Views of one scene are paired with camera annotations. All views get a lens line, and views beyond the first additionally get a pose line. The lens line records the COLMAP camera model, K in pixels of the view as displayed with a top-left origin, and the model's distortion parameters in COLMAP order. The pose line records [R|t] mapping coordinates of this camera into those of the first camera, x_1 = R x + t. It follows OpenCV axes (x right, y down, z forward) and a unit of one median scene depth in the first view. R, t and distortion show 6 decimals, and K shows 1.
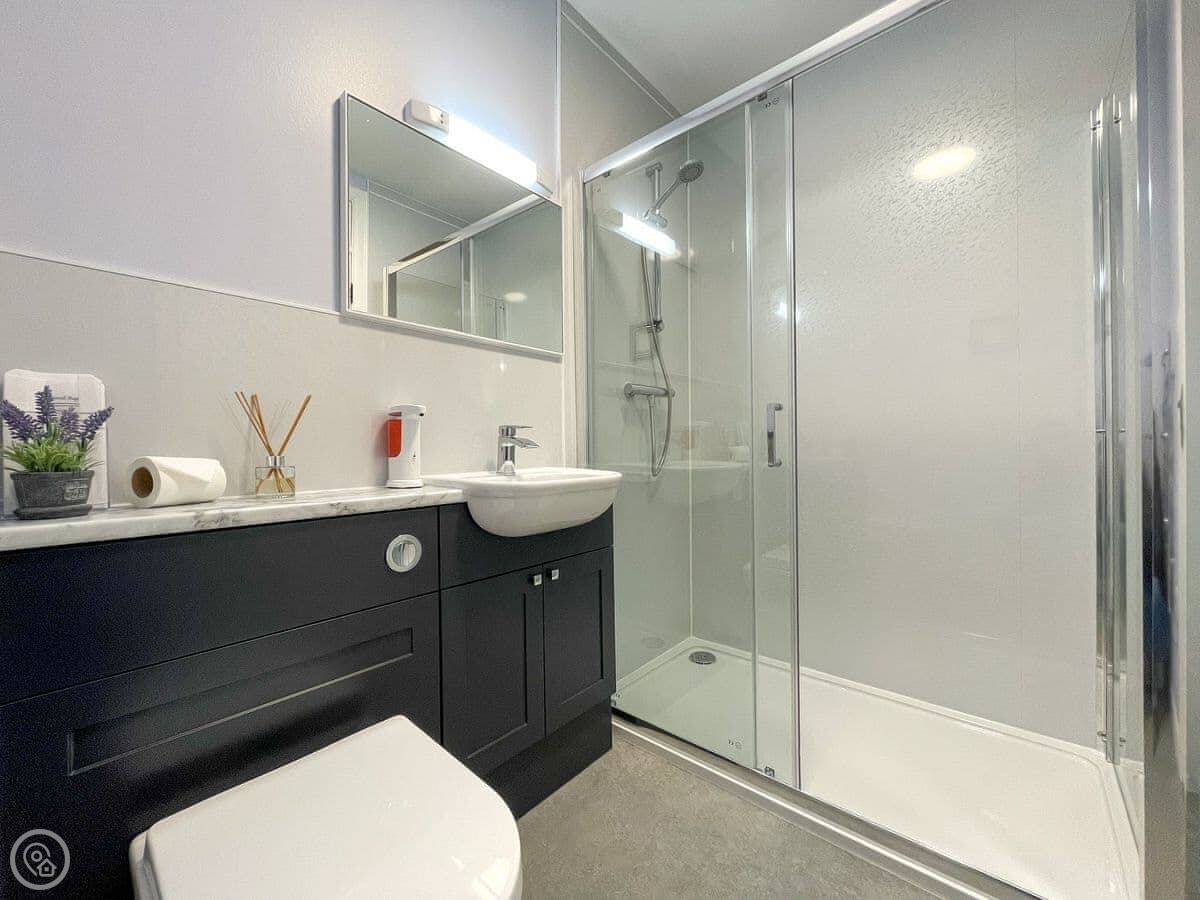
lens RADIAL K [[470.8, 0, 600.0], [0, 470.8, 450.0], [0, 0, 1]] dist [0.000357, 0.000082]
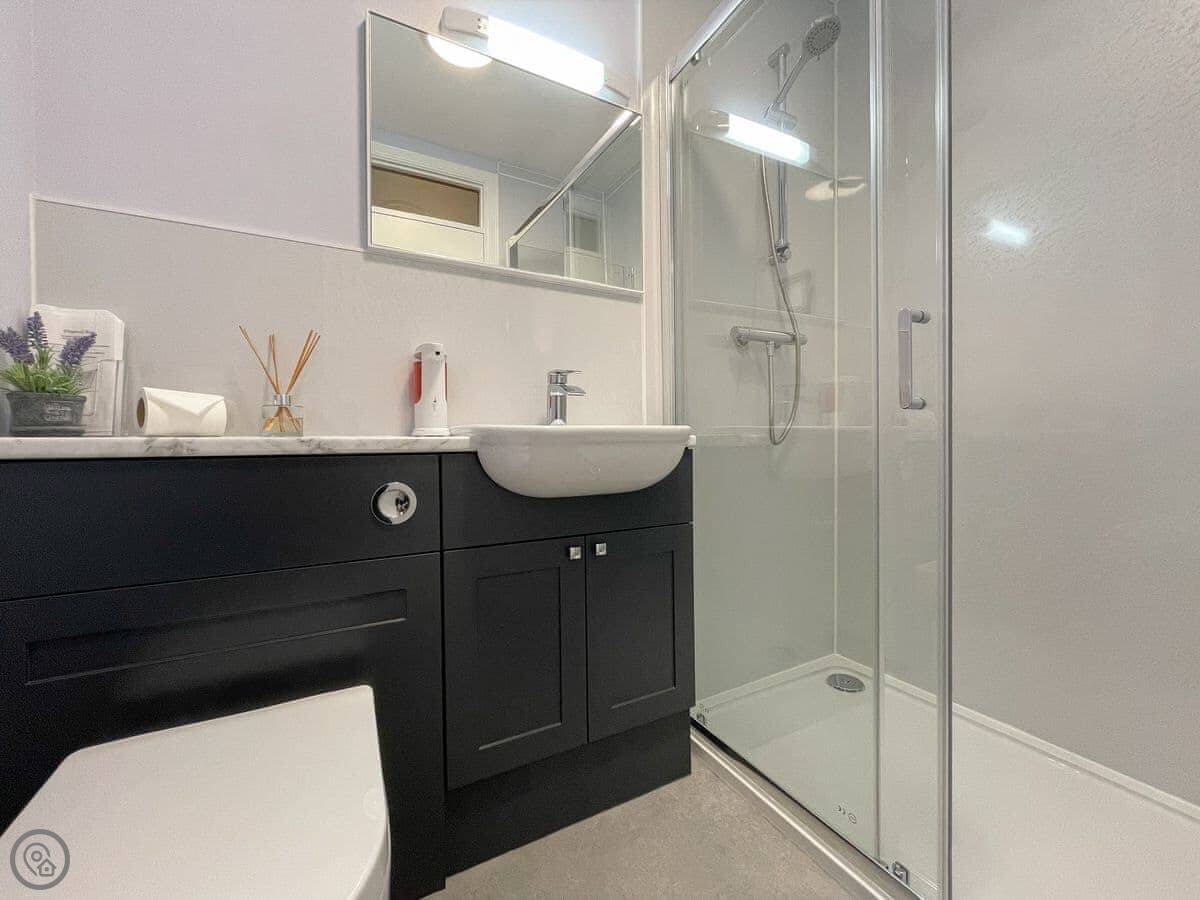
lens RADIAL K [[477.0, 0, 600.1], [0, 477.0, 446.3], [0, 0, 1]] dist [-0.001973, -0.000091]
pose [[0.936720, 0.006421, -0.350021, 0.180849], [-0.001313, 0.999889, 0.014827, 0.070635], [0.350077, -0.013429, 0.936624, 0.216246]]
